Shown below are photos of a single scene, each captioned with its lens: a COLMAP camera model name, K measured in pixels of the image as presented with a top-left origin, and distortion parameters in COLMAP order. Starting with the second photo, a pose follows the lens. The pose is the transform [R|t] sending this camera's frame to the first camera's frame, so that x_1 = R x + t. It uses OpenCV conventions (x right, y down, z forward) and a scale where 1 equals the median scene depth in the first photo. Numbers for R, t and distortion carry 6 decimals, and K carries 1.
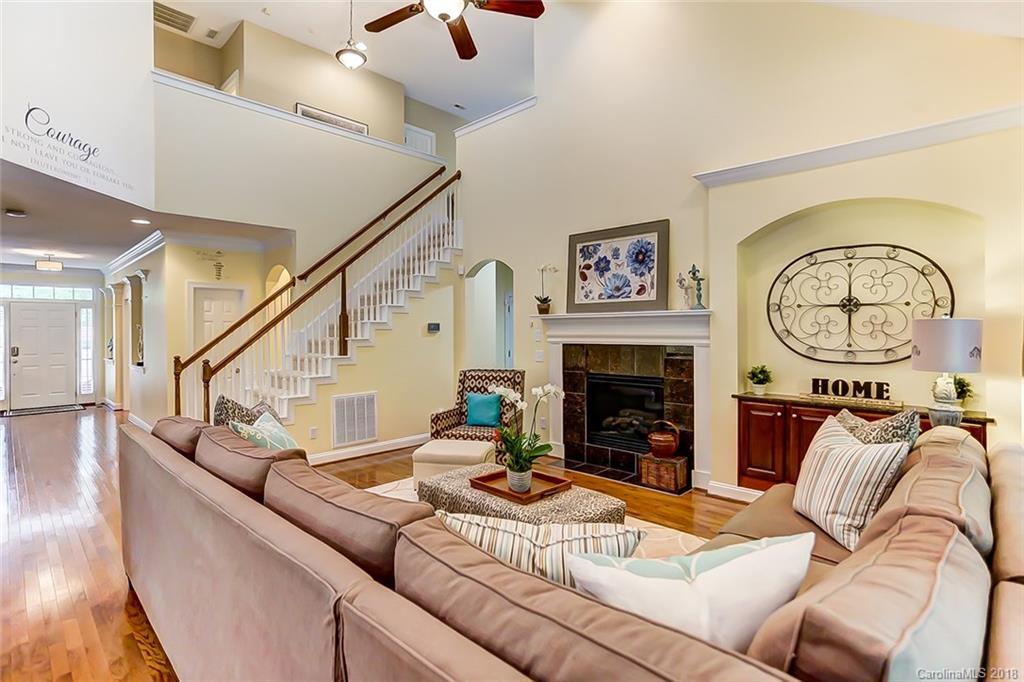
lens RADIAL K [[501.2, 0, 517.5], [0, 501.2, 337.8], [0, 0, 1]] dist [-0.000305, 0.003447]
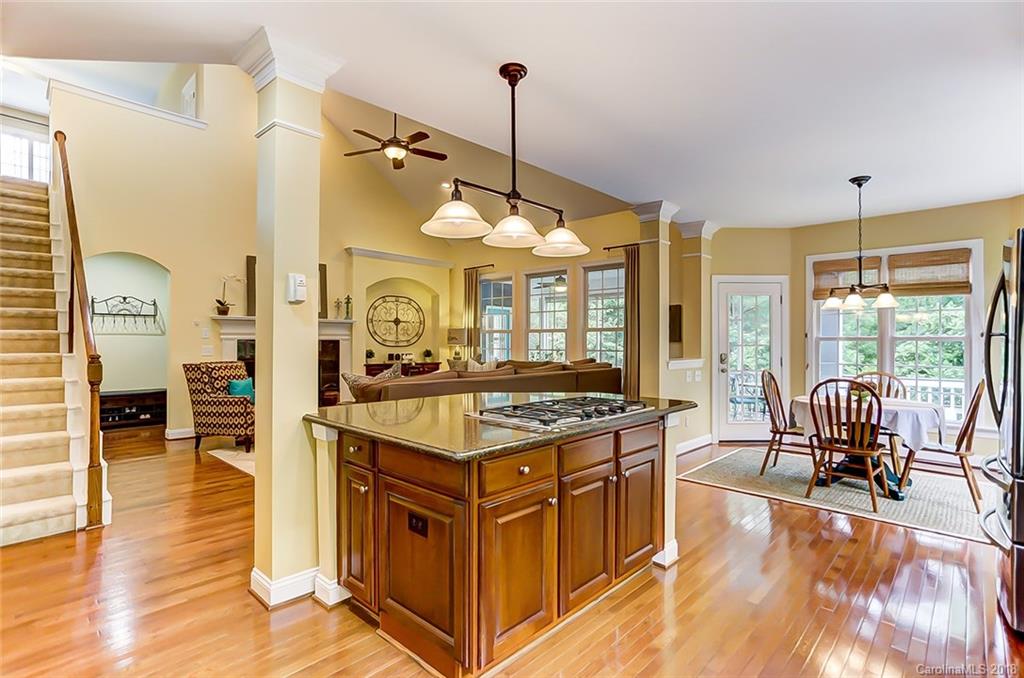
lens RADIAL K [[501.2, 0, 517.3], [0, 501.2, 337.4], [0, 0, 1]] dist [-0.000305, 0.003447]
pose [[0.020874, 0.005426, 0.999767, -1.306424], [0.007790, 0.999954, -0.005590, 0.020539], [-0.999752, 0.007904, 0.020831, 0.310199]]
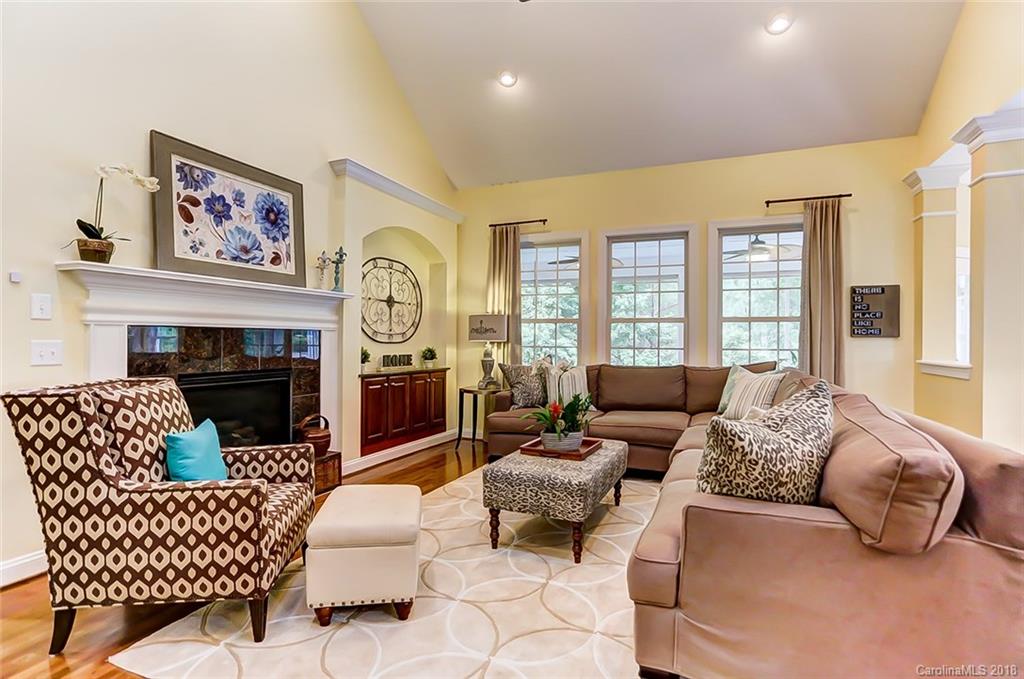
lens RADIAL K [[501.2, 0, 516.1], [0, 501.2, 332.9], [0, 0, 1]] dist [-0.000305, 0.003447]
pose [[-0.336006, 0.008034, 0.941826, -0.616066], [0.000631, 0.999965, -0.008304, 0.027431], [-0.941860, -0.002196, -0.336000, 0.900315]]
